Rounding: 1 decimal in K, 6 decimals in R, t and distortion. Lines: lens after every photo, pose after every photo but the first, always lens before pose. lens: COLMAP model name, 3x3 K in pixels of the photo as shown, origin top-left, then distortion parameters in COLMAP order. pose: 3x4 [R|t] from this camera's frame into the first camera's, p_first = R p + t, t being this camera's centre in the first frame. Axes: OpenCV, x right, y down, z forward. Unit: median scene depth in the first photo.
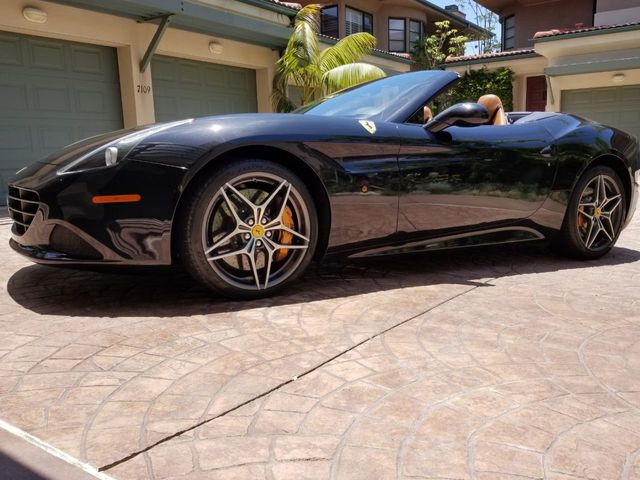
lens RADIAL K [[534.7, 0, 318.4], [0, 534.7, 242.0], [0, 0, 1]] dist [0.041128, -0.072850]
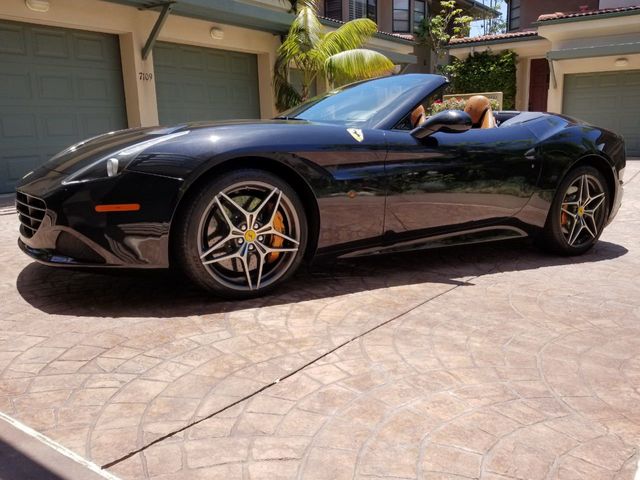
lens RADIAL K [[534.7, 0, 320.7], [0, 534.7, 240.3], [0, 0, 1]] dist [0.041128, -0.072850]
pose [[0.999972, 0.006442, -0.003752, 0.031002], [-0.006297, 0.999274, 0.037577, -0.051391], [0.003991, -0.037552, 0.999287, -0.066666]]
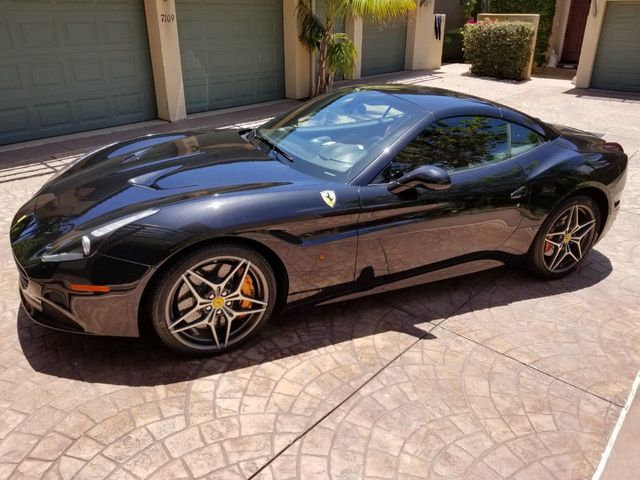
lens RADIAL K [[503.8, 0, 310.8], [0, 503.8, 220.1], [0, 0, 1]] dist [0.019828, -0.040455]
pose [[0.994605, 0.069993, -0.076563, 0.148677], [-0.051525, 0.973914, 0.220990, -0.428782], [0.090033, -0.215853, 0.972266, 0.015257]]
